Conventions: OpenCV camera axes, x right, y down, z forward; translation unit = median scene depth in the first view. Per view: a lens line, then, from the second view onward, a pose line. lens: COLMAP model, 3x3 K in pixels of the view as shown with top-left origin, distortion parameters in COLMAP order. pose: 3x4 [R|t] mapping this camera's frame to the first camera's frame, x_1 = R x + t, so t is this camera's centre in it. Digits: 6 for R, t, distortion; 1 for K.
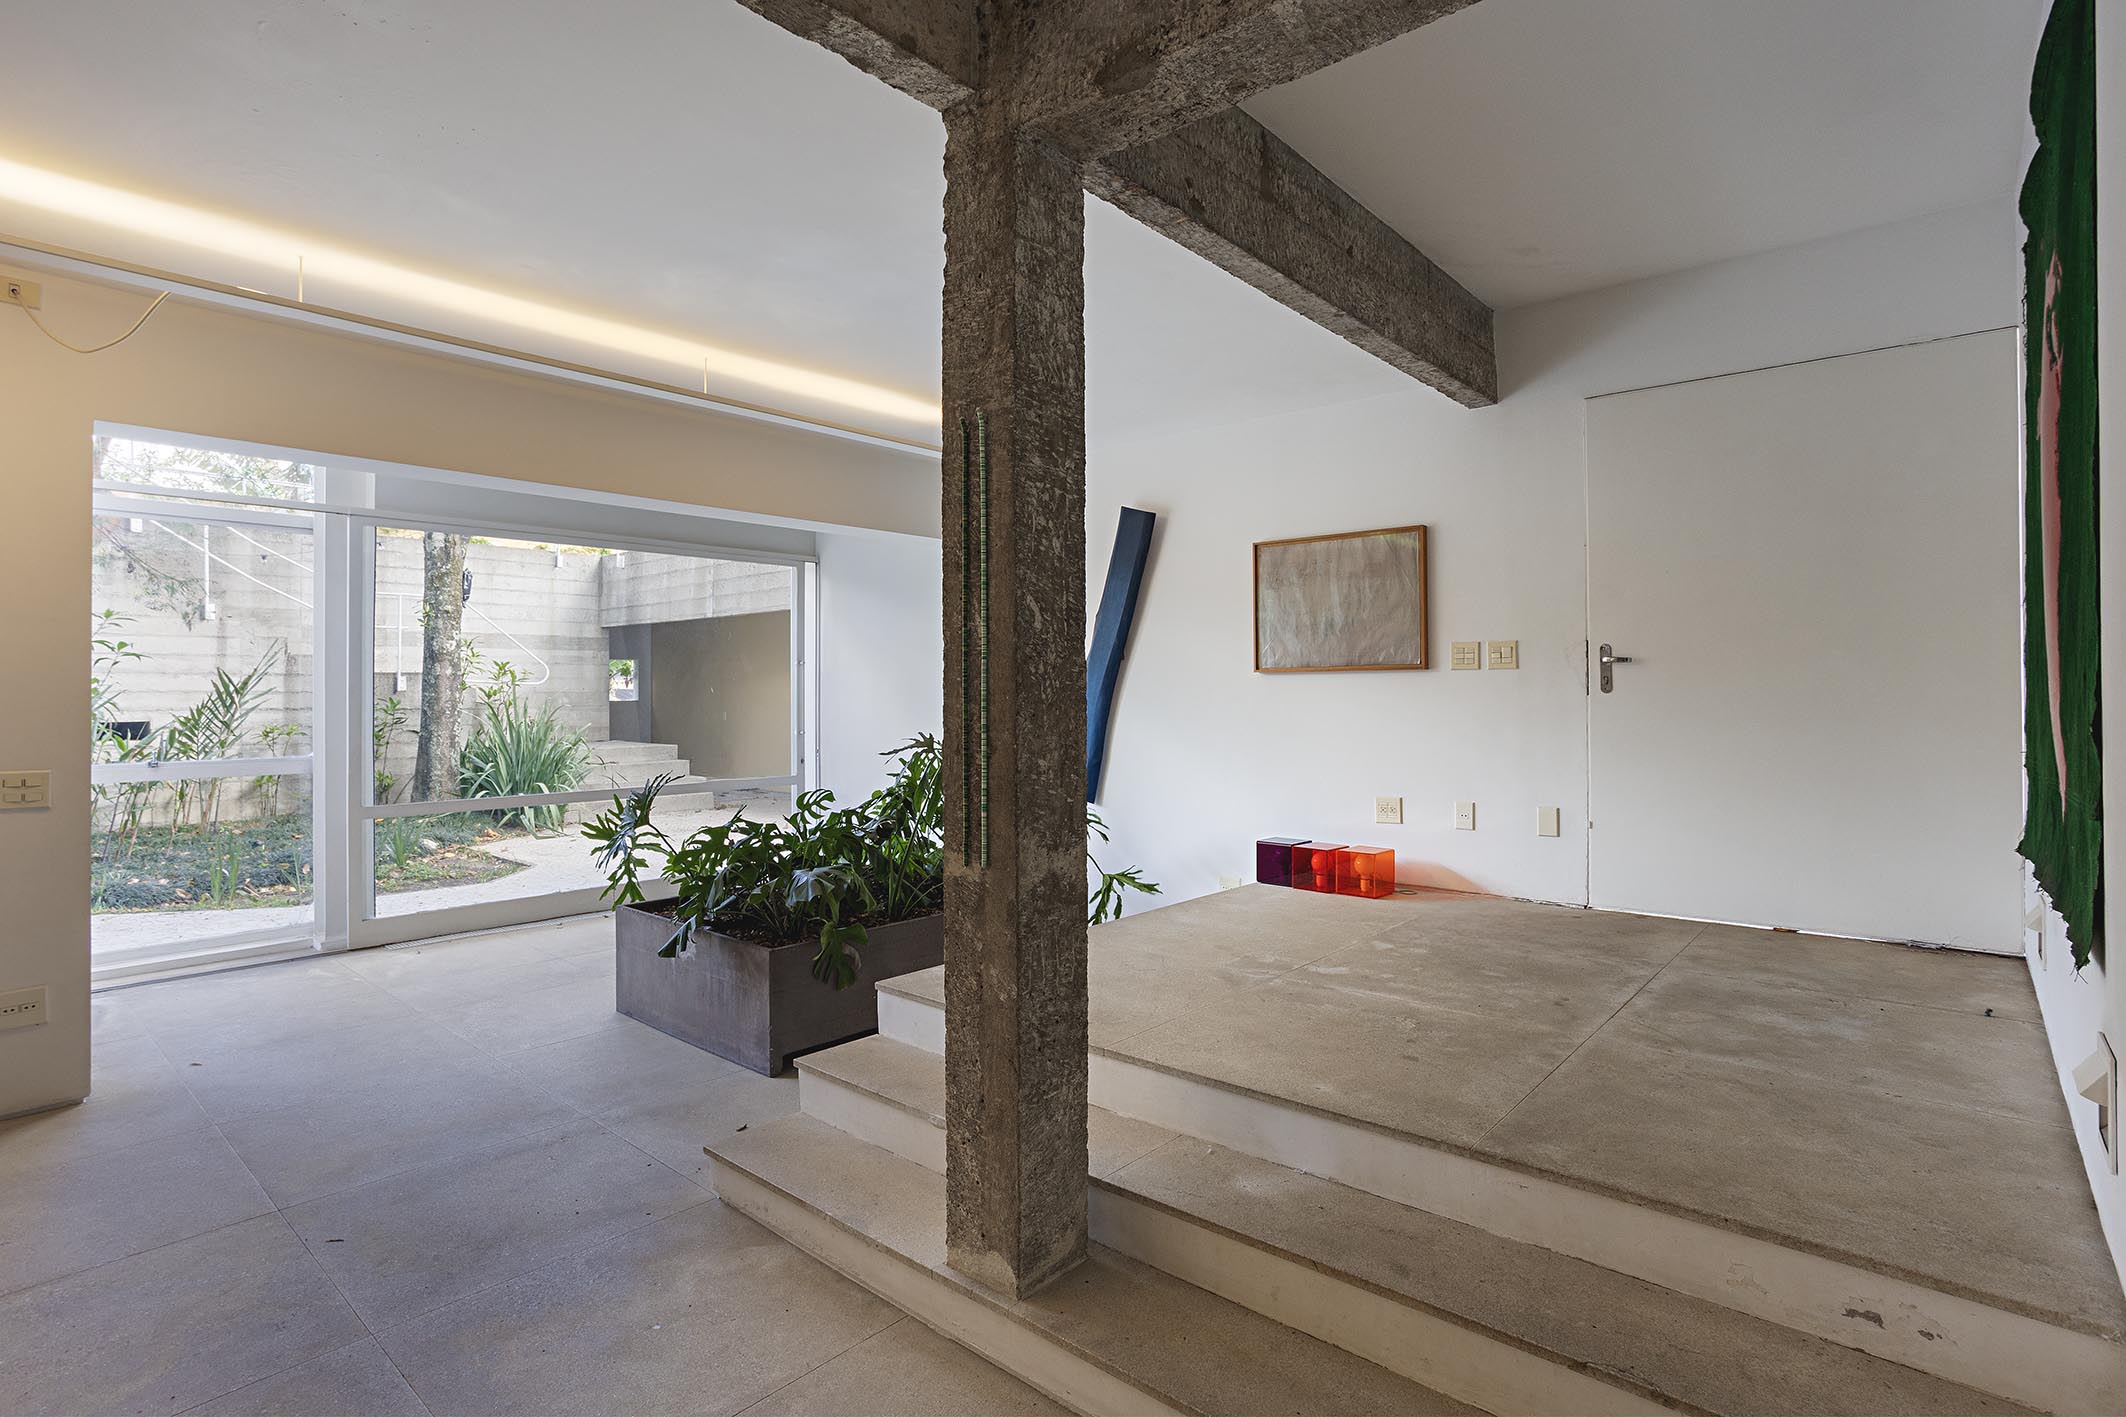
lens RADIAL K [[1046.8, 0, 1071.1], [0, 1046.8, 699.2], [0, 0, 1]] dist [-0.054078, 0.025828]
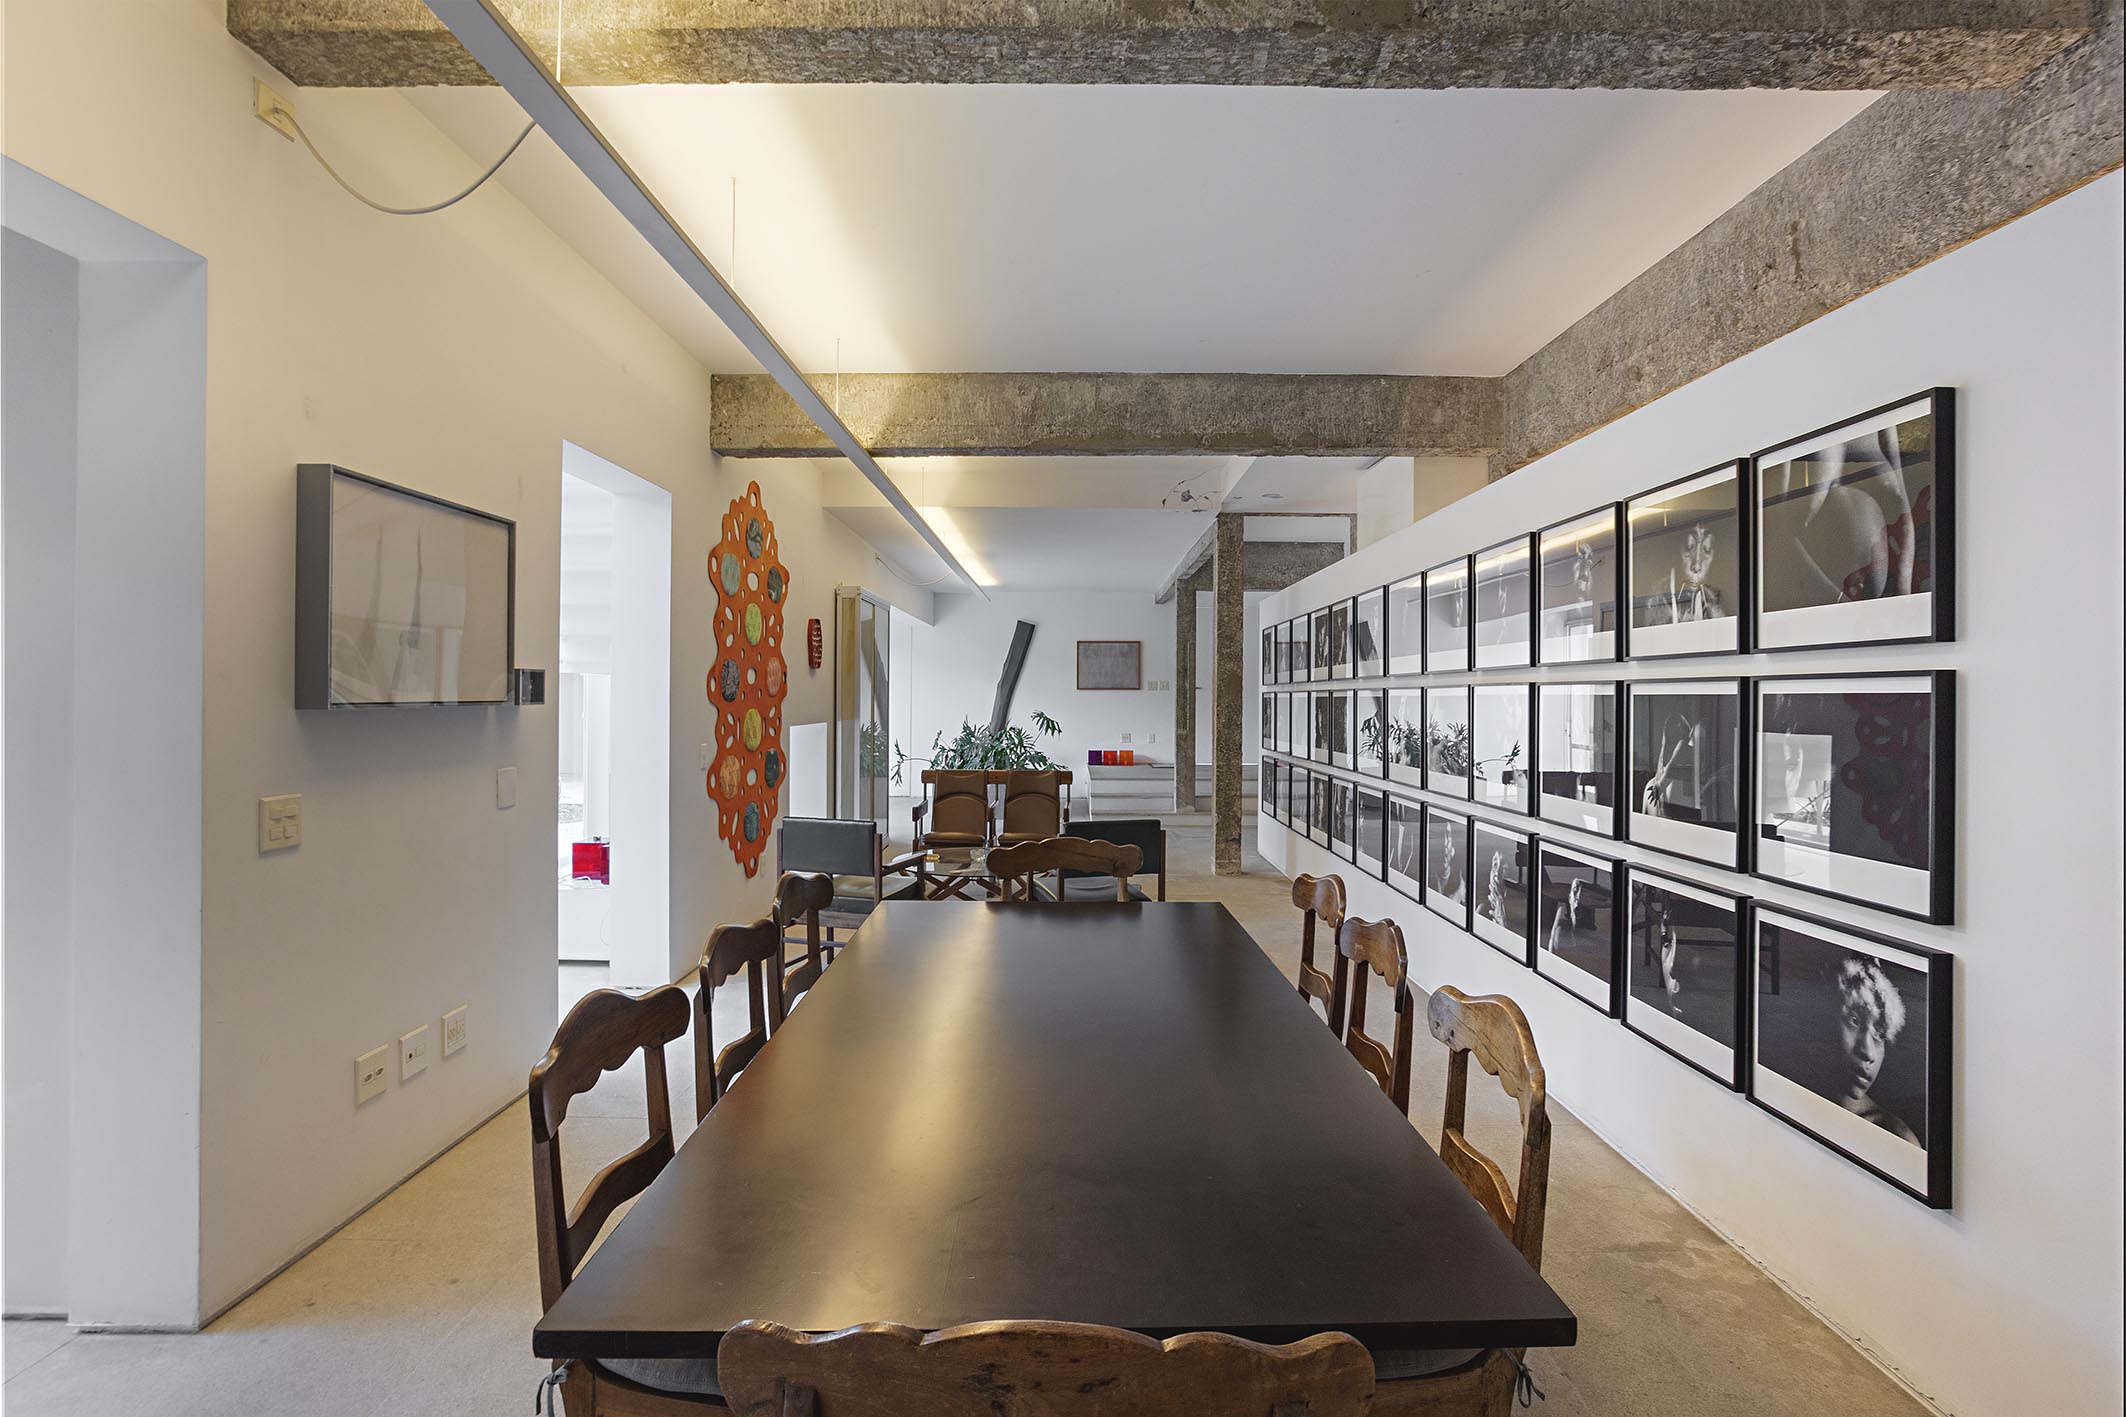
lens RADIAL K [[1046.8, 0, 1071.1], [0, 1046.8, 699.2], [0, 0, 1]] dist [-0.054078, 0.025828]
pose [[0.766898, 0.011751, 0.641662, -1.693288], [-0.006116, 0.999921, -0.011002, 0.032138], [-0.641740, 0.004513, 0.766909, -1.149072]]
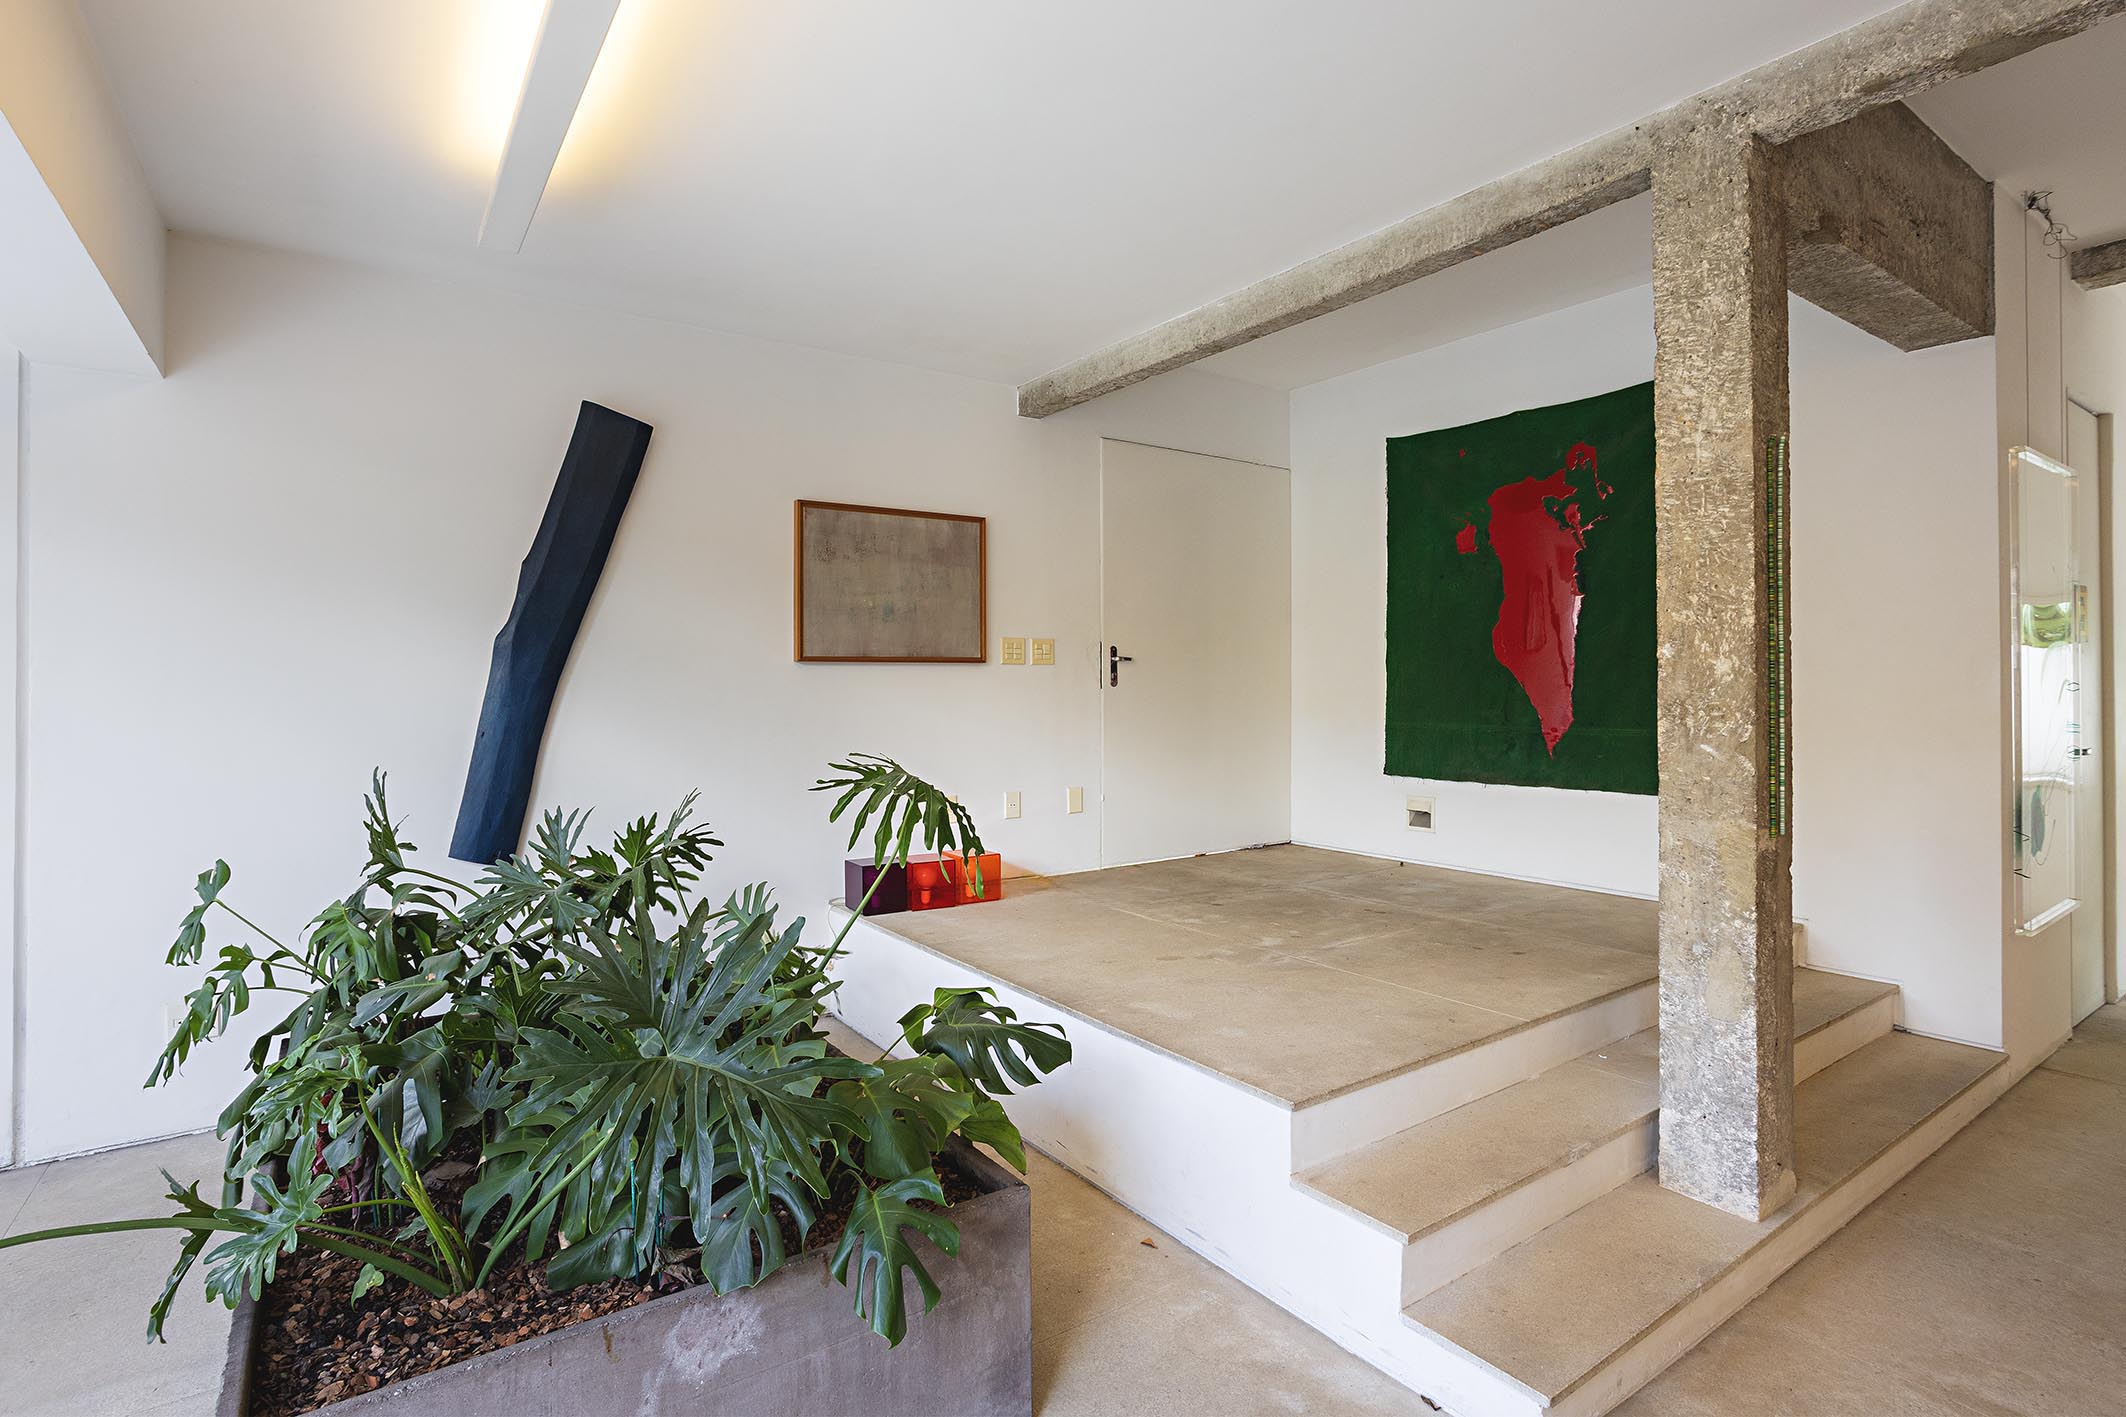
lens RADIAL K [[1046.8, 0, 1071.1], [0, 1046.8, 699.2], [0, 0, 1]] dist [-0.054078, 0.025828]
pose [[0.254423, -0.008689, 0.967054, -0.589015], [0.010593, 0.999925, 0.006198, 0.000264], [-0.967035, 0.008667, 0.254496, 0.649260]]
